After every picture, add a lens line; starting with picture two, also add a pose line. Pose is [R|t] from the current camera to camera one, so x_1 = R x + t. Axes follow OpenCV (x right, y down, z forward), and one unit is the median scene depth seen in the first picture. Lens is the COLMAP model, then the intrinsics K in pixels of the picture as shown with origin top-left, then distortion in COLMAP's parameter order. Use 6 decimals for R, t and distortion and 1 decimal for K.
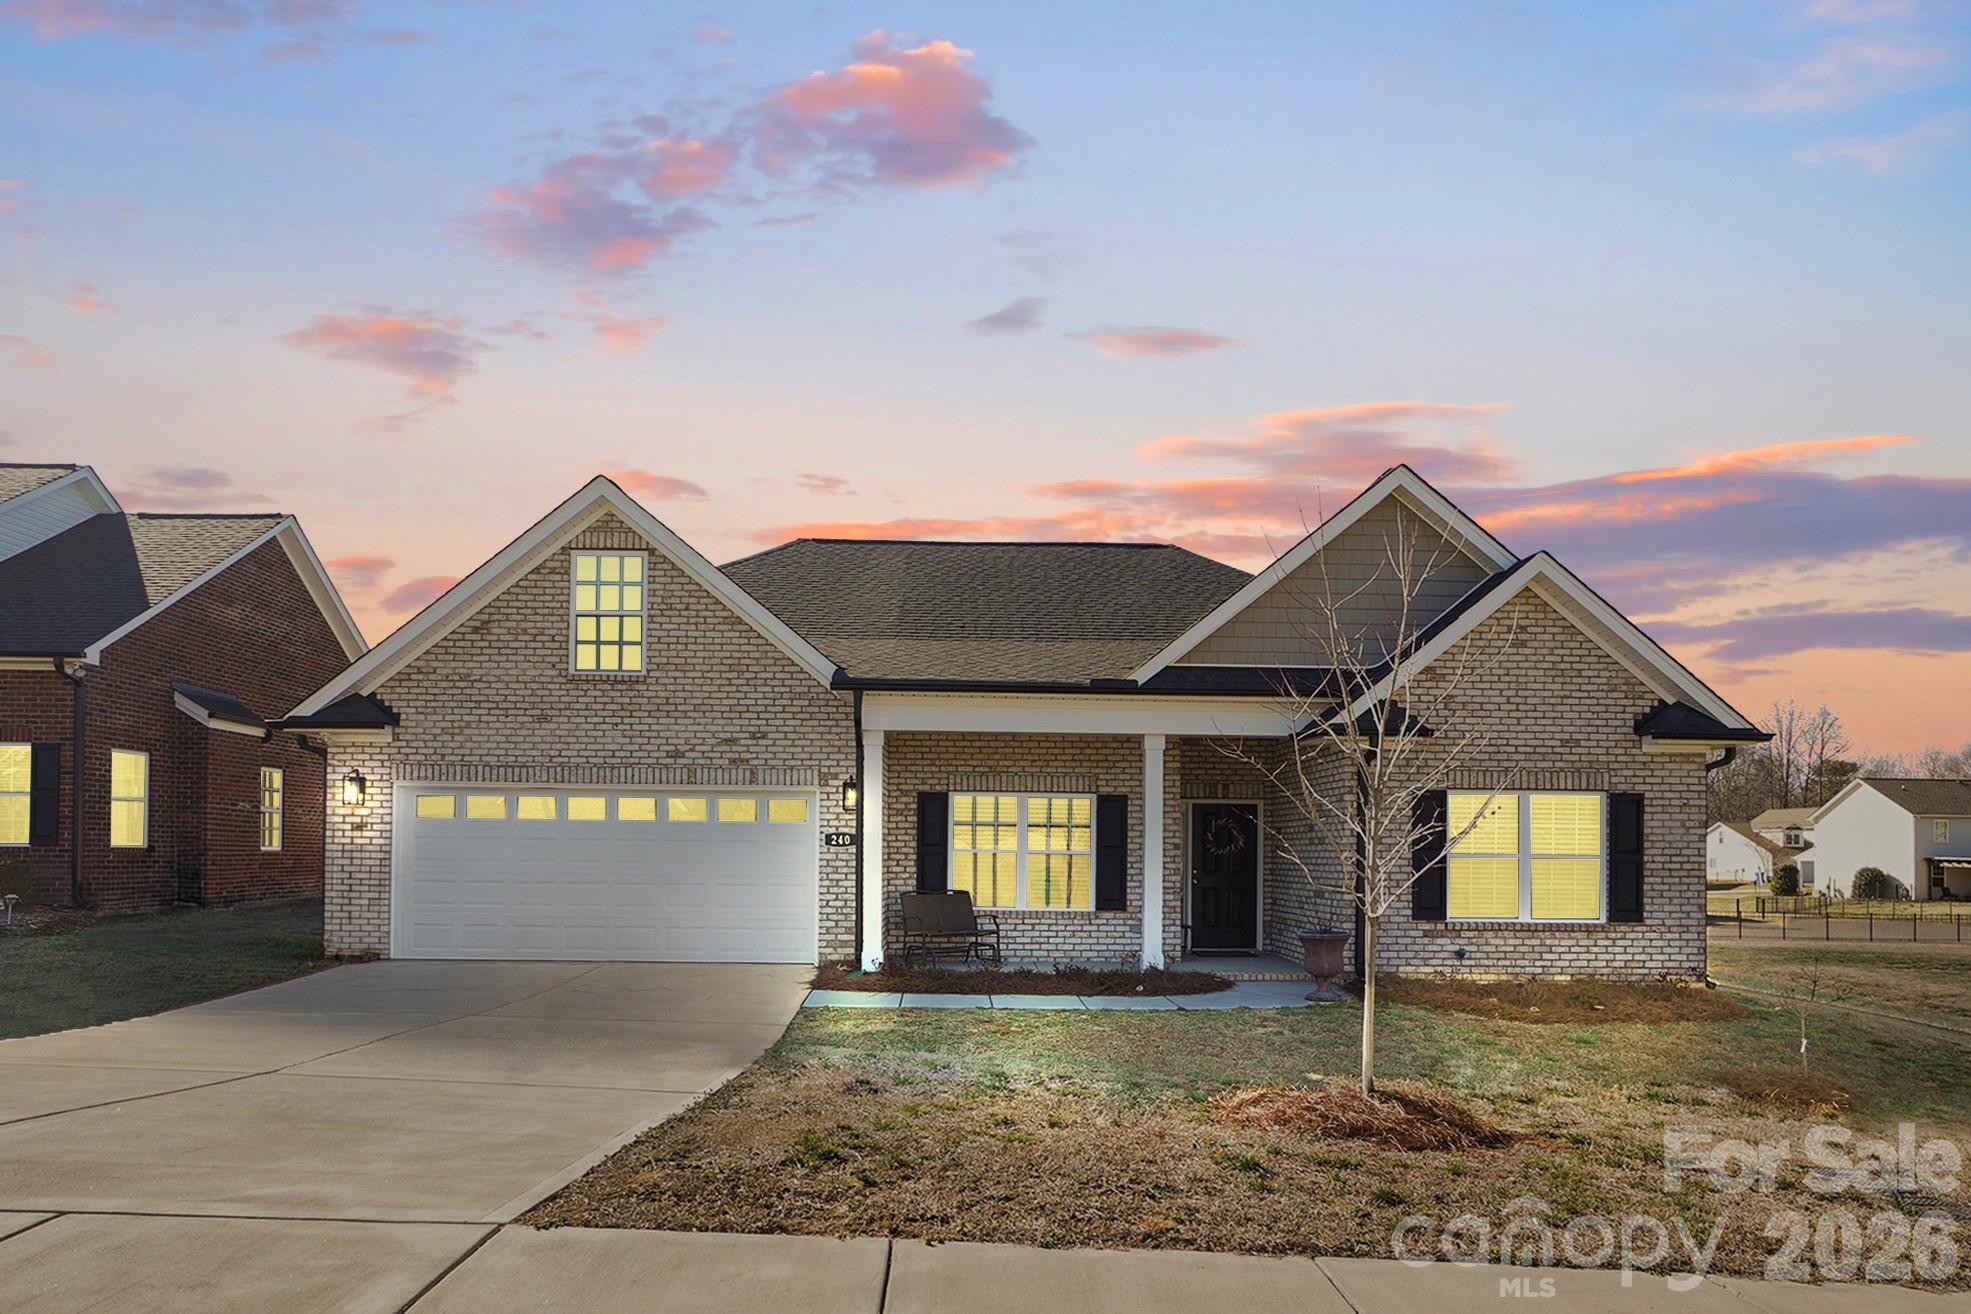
lens RADIAL K [[1088.7, 0, 985.8], [0, 1088.7, 734.7], [0, 0, 1]] dist [0.002192, 0.002102]
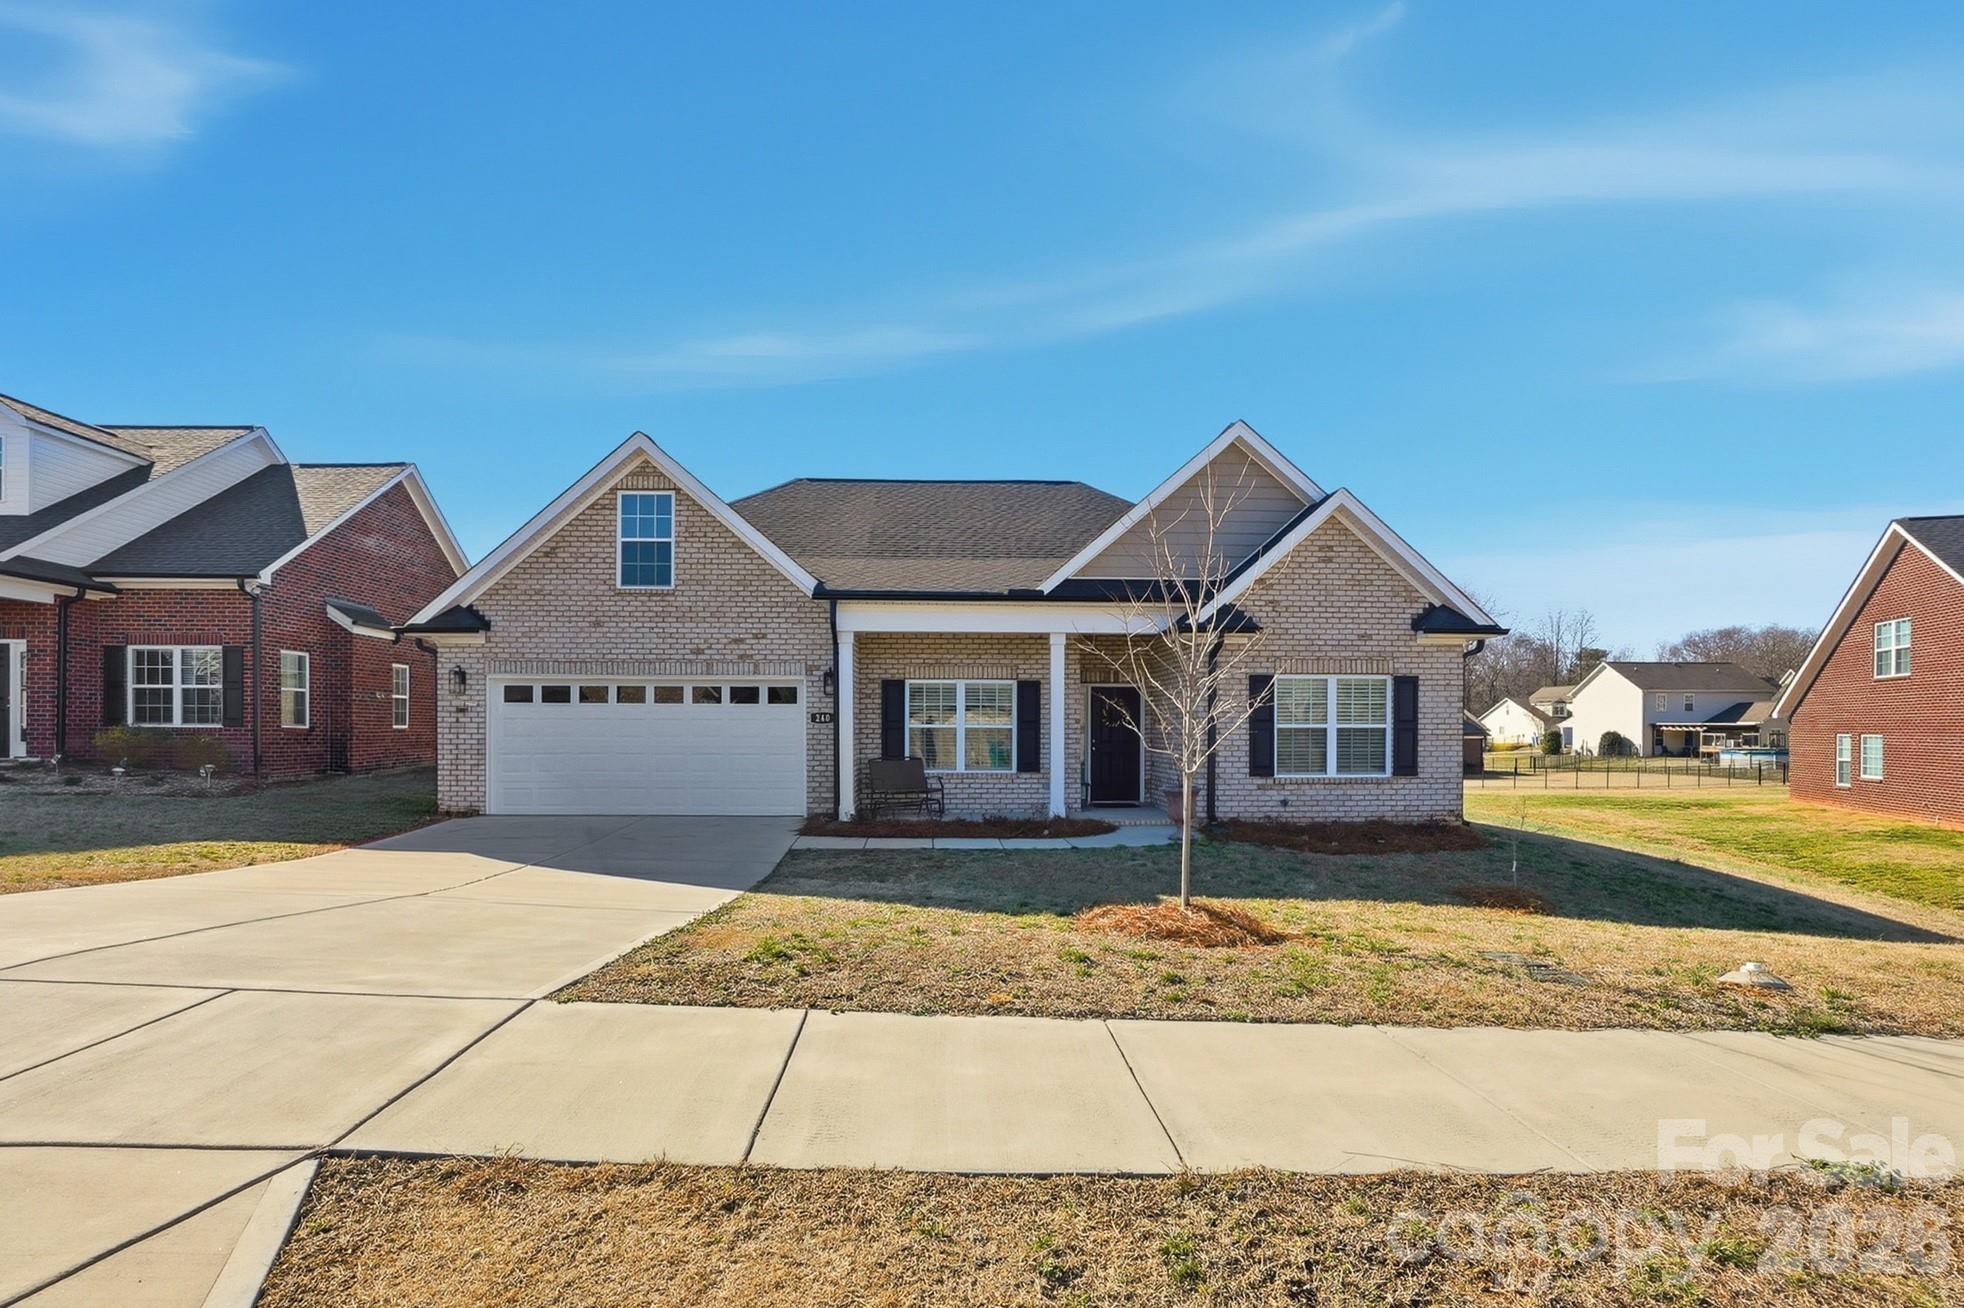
lens RADIAL K [[915.8, 0, 974.7], [0, 915.8, 639.8], [0, 0, 1]] dist [-0.041751, 0.015469]
pose [[0.999641, -0.010073, -0.024838, 0.087738], [0.010334, 0.999892, 0.010430, -0.004529], [0.024731, -0.010683, 0.999637, -0.069120]]
